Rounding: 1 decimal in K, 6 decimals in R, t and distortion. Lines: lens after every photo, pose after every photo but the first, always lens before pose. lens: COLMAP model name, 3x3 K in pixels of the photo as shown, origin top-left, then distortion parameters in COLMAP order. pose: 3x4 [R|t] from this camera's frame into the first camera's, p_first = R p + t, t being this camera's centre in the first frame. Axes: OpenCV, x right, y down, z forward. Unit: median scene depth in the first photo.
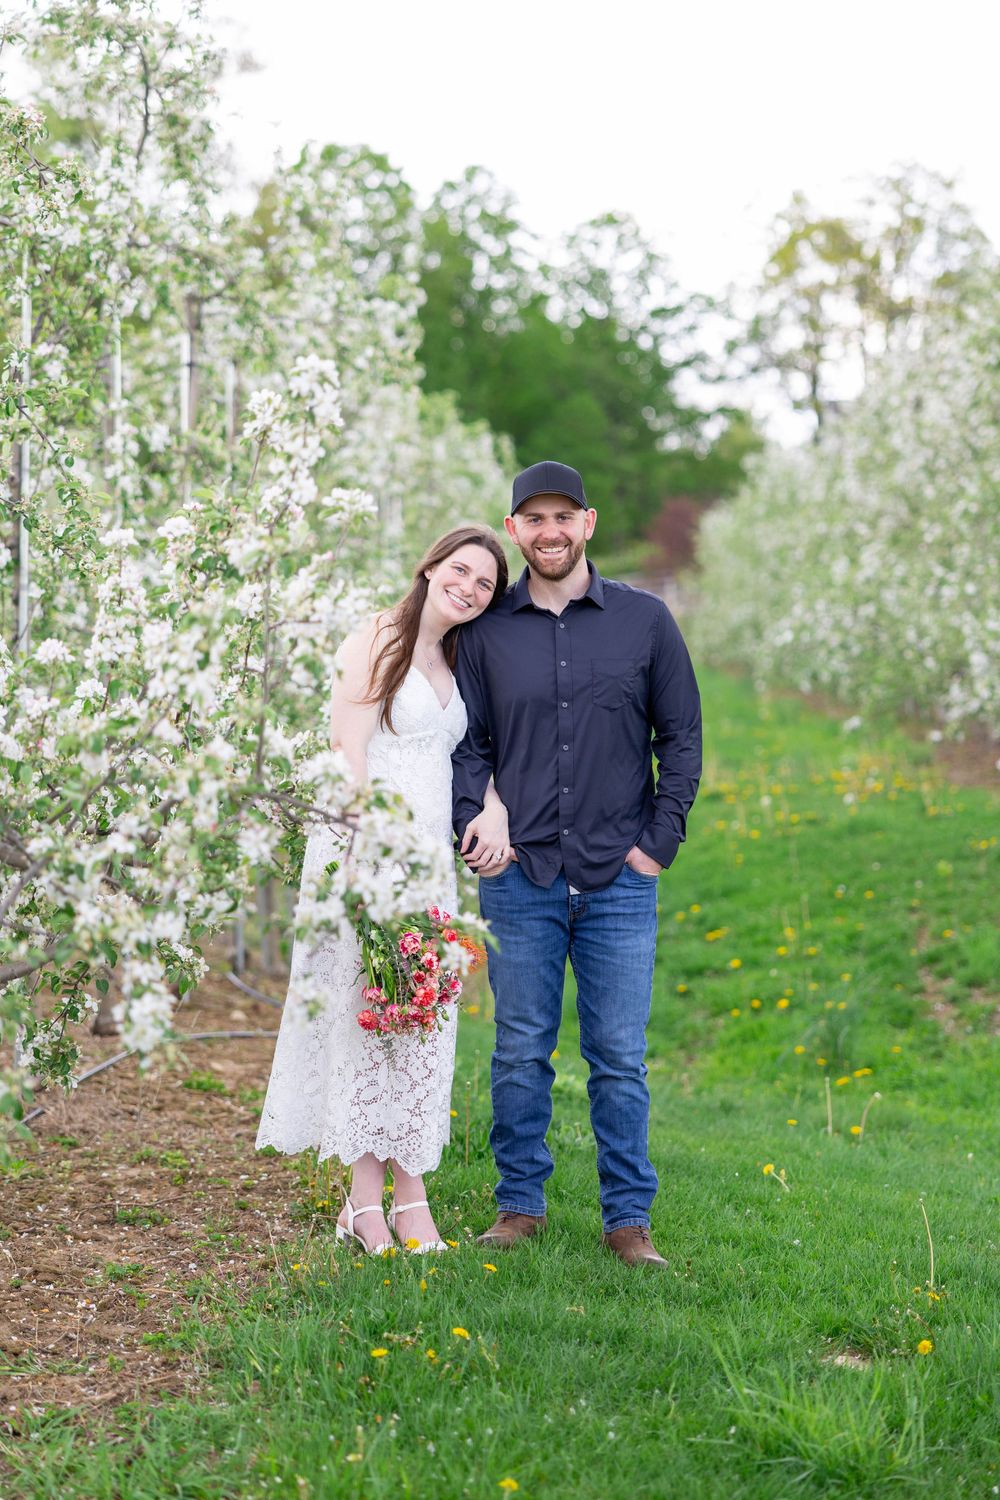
lens RADIAL K [[3081.5, 0, 500.0], [0, 3081.5, 750.0], [0, 0, 1]] dist [0.031384, 0.093363]
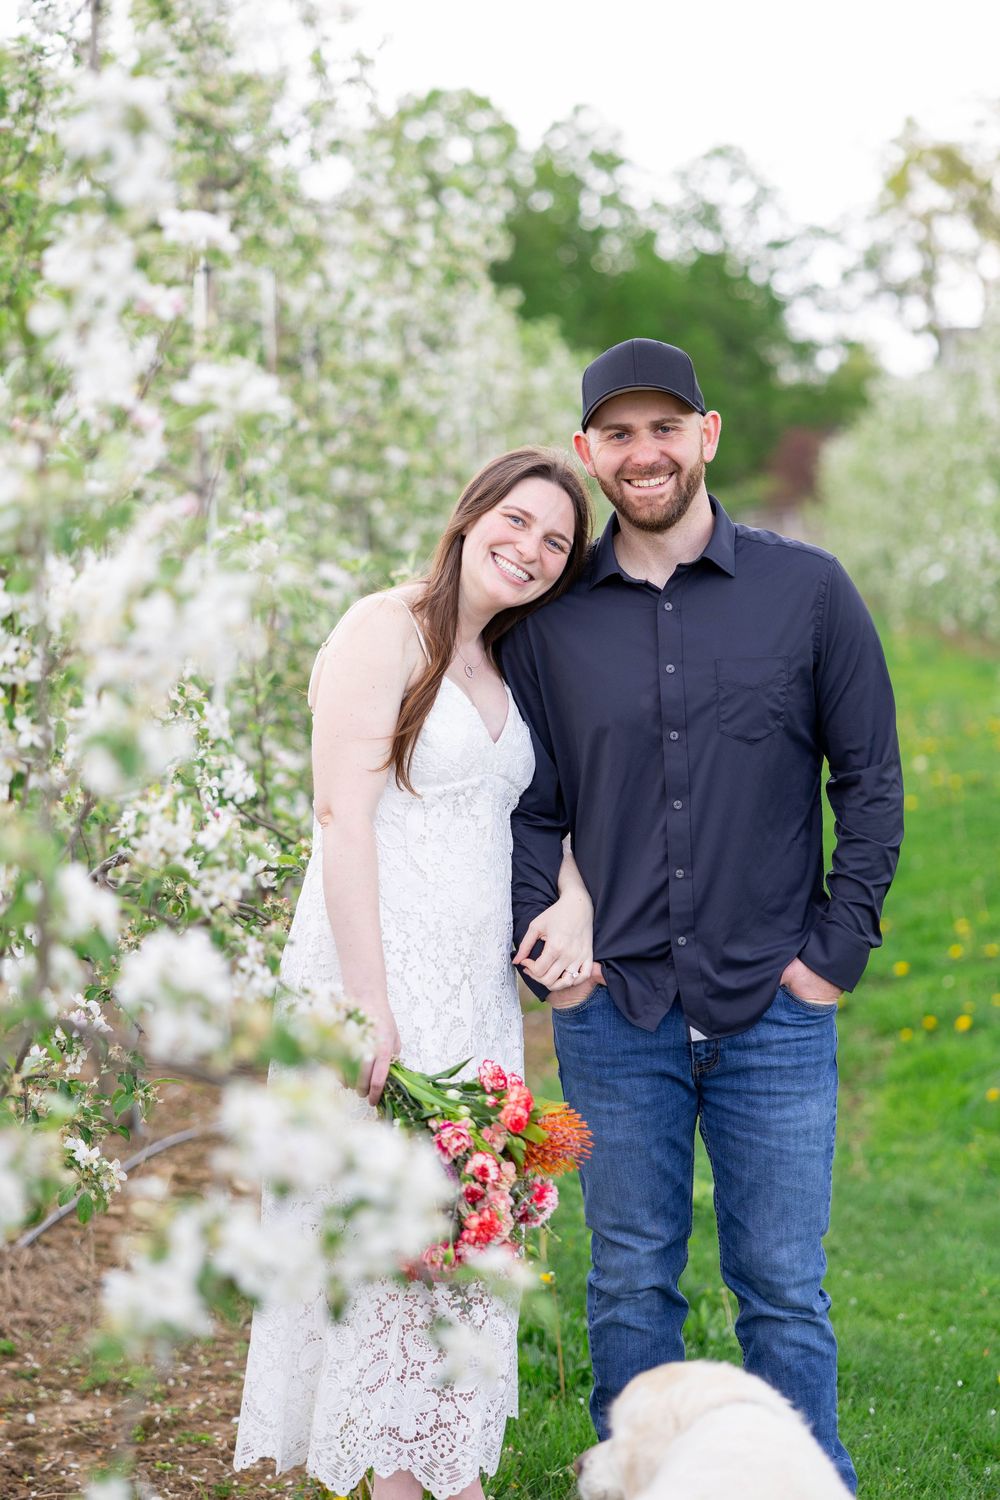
lens RADIAL K [[3022.9, 0, 501.7], [0, 3022.9, 679.5], [0, 0, 1]] dist [0.014654, 0.059768]
pose [[0.998452, -0.036295, -0.042138, 0.006690], [0.036182, 0.999339, -0.003447, -0.014197], [0.042235, 0.001917, 0.999106, 0.222631]]
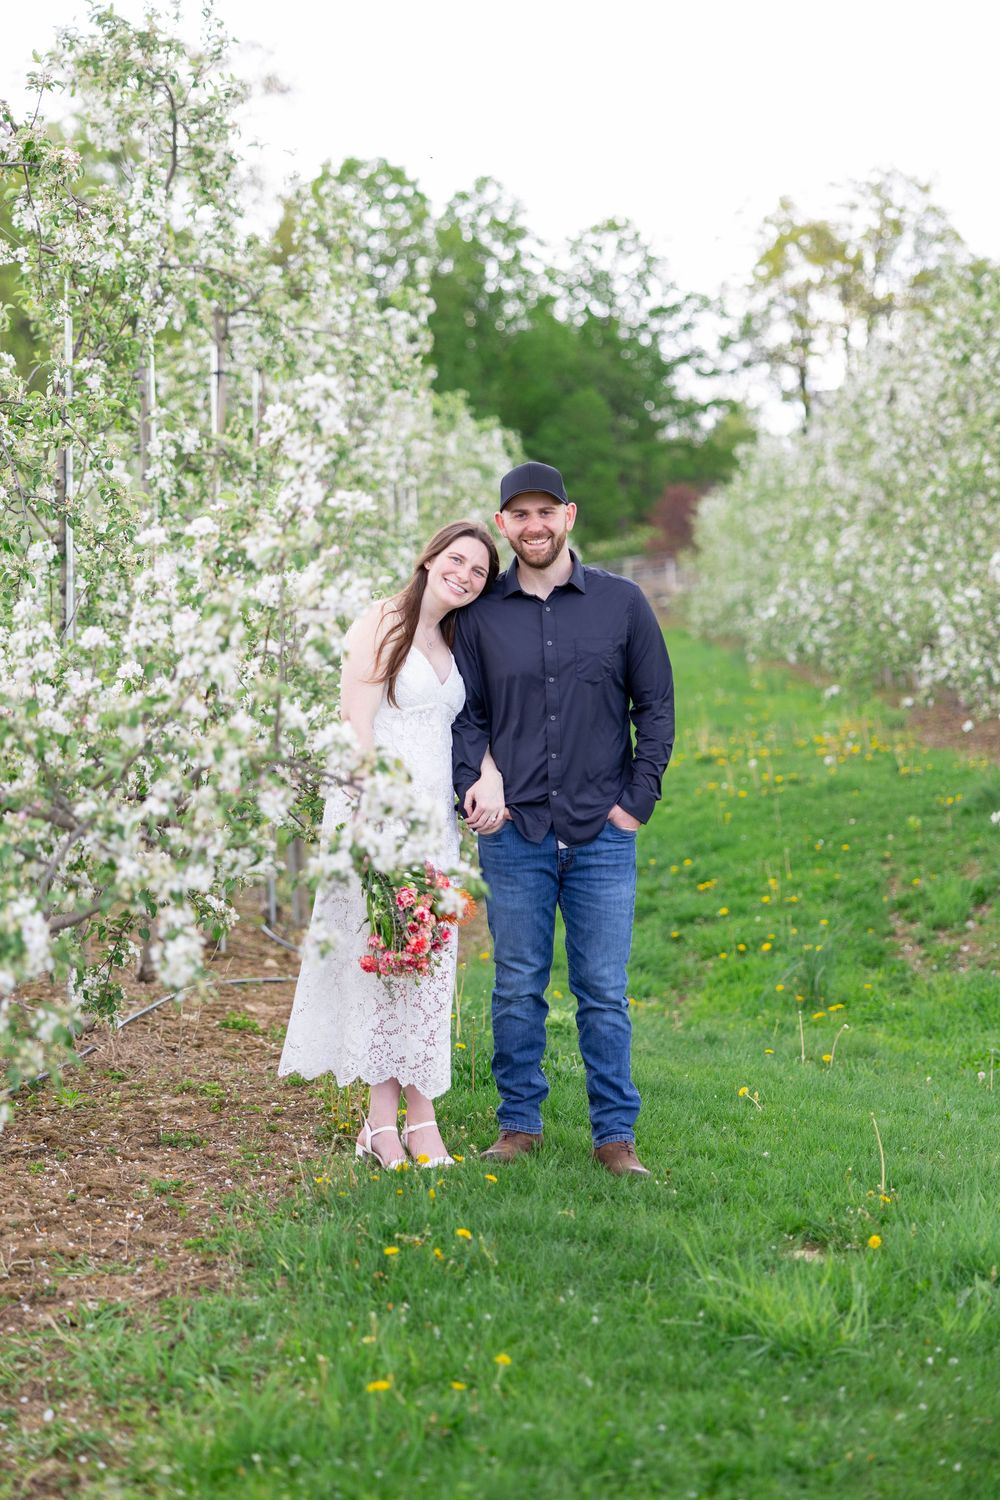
lens RADIAL K [[2857.3, 0, 510.4], [0, 2857.3, 777.7], [0, 0, 1]] dist [0.028070, 0.136197]
pose [[0.999914, -0.012887, -0.002437, 0.004600], [0.012933, 0.999712, 0.020205, 0.000083], [0.002176, -0.020235, 0.999793, -0.024223]]
